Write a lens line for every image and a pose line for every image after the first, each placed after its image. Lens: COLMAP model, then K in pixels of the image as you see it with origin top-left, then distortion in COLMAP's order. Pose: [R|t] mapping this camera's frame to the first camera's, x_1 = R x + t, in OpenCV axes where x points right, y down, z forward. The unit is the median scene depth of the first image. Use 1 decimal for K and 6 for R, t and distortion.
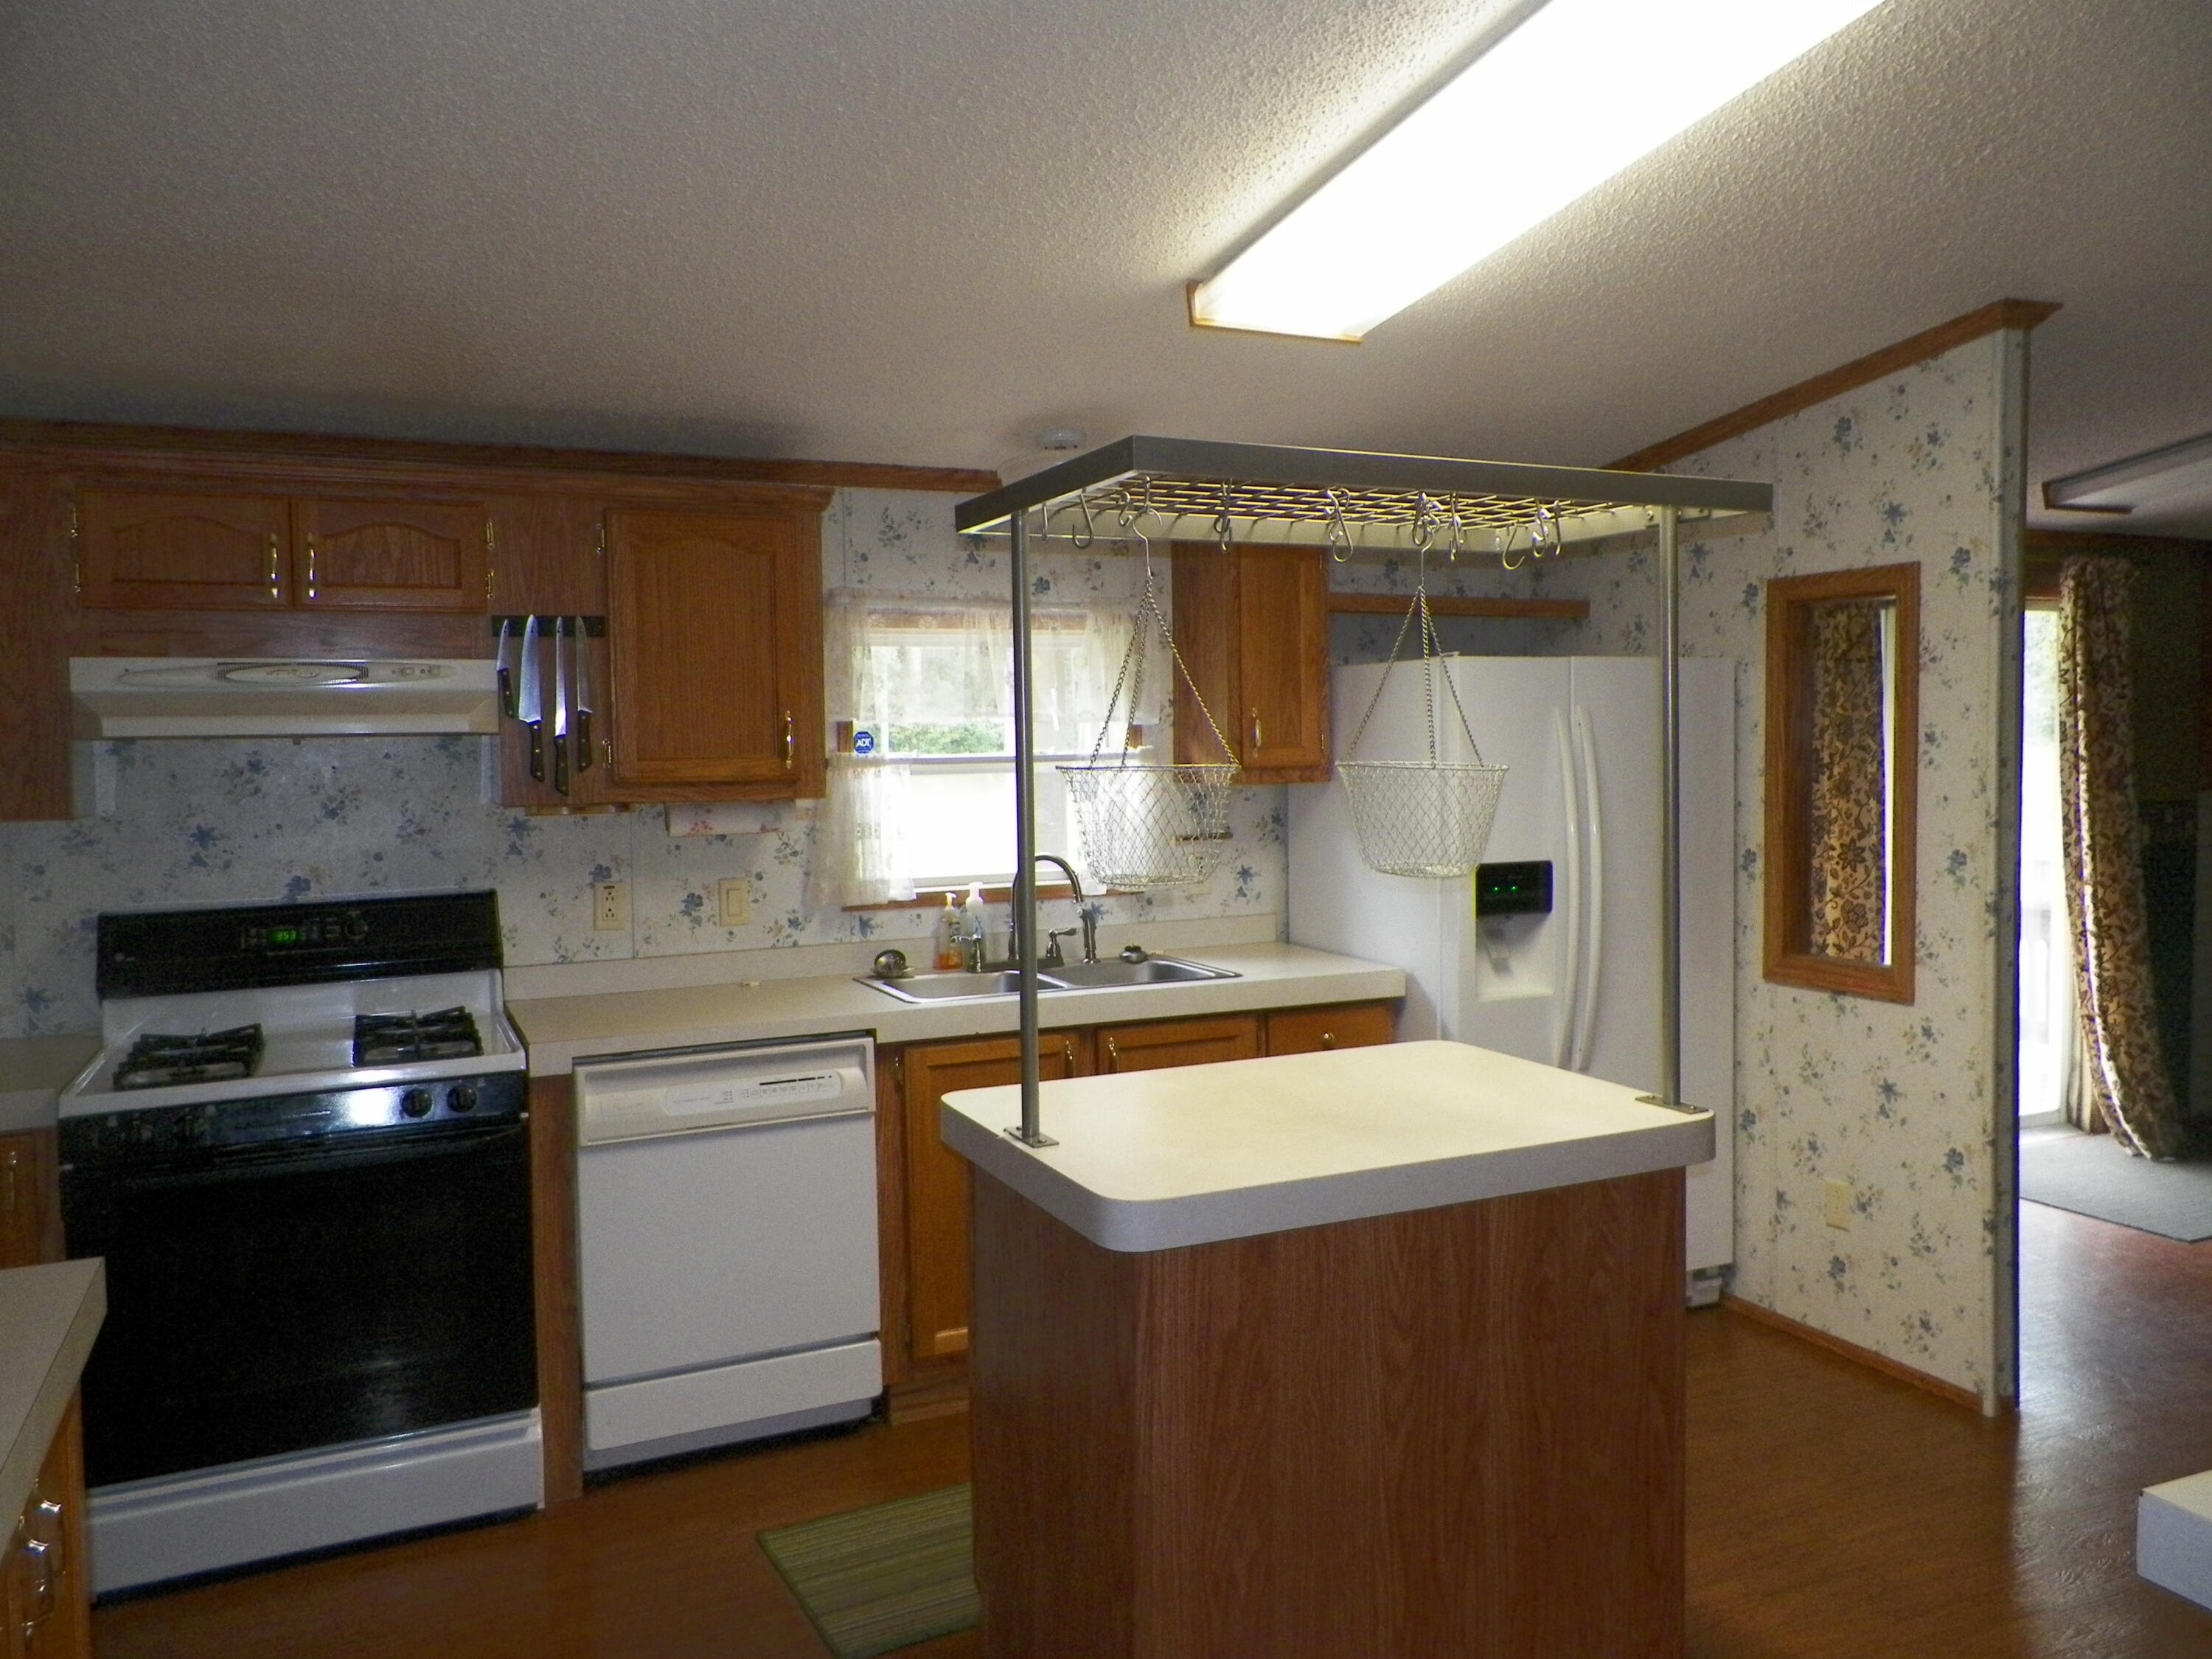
lens RADIAL K [[1650.7, 0, 1097.3], [0, 1650.7, 823.3], [0, 0, 1]] dist [-0.006871, -0.004638]
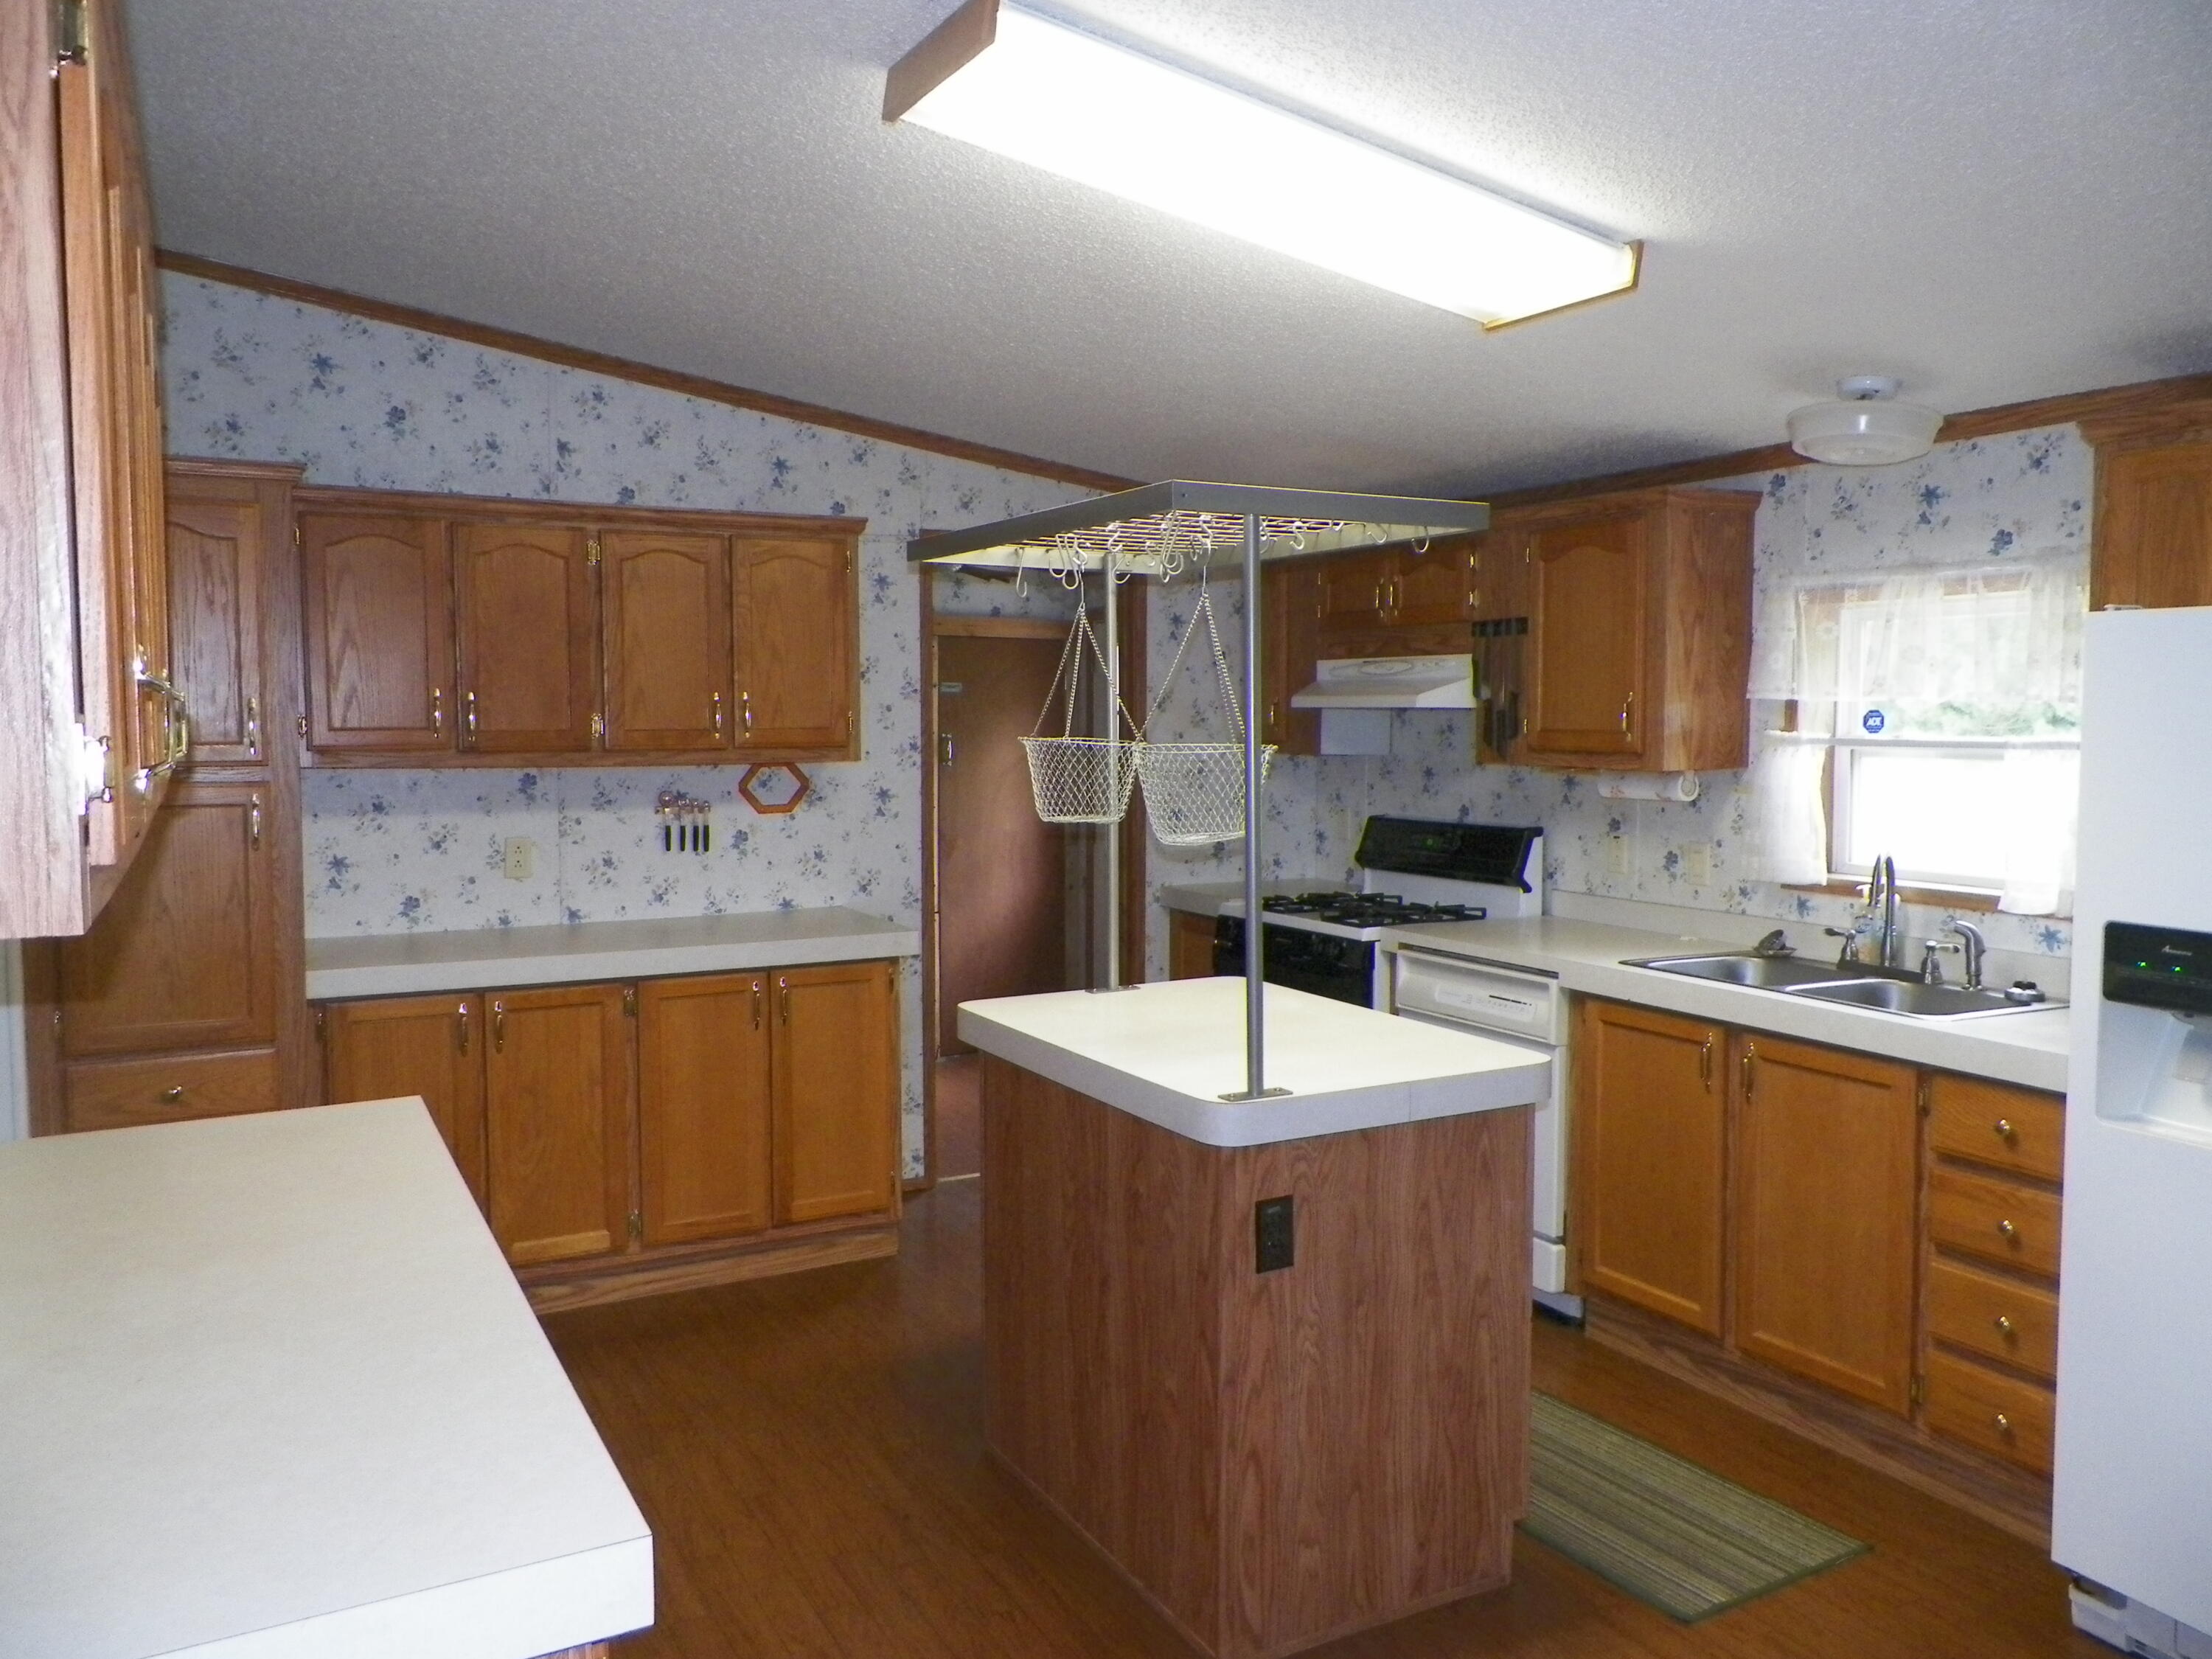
lens RADIAL K [[1650.7, 0, 1098.0], [0, 1650.7, 827.9], [0, 0, 1]] dist [-0.006871, -0.004638]
pose [[0.058992, 0.084626, -0.994665, 0.840607], [-0.056536, 0.995084, 0.081309, -0.042573], [0.996656, 0.051438, 0.063486, 0.527440]]
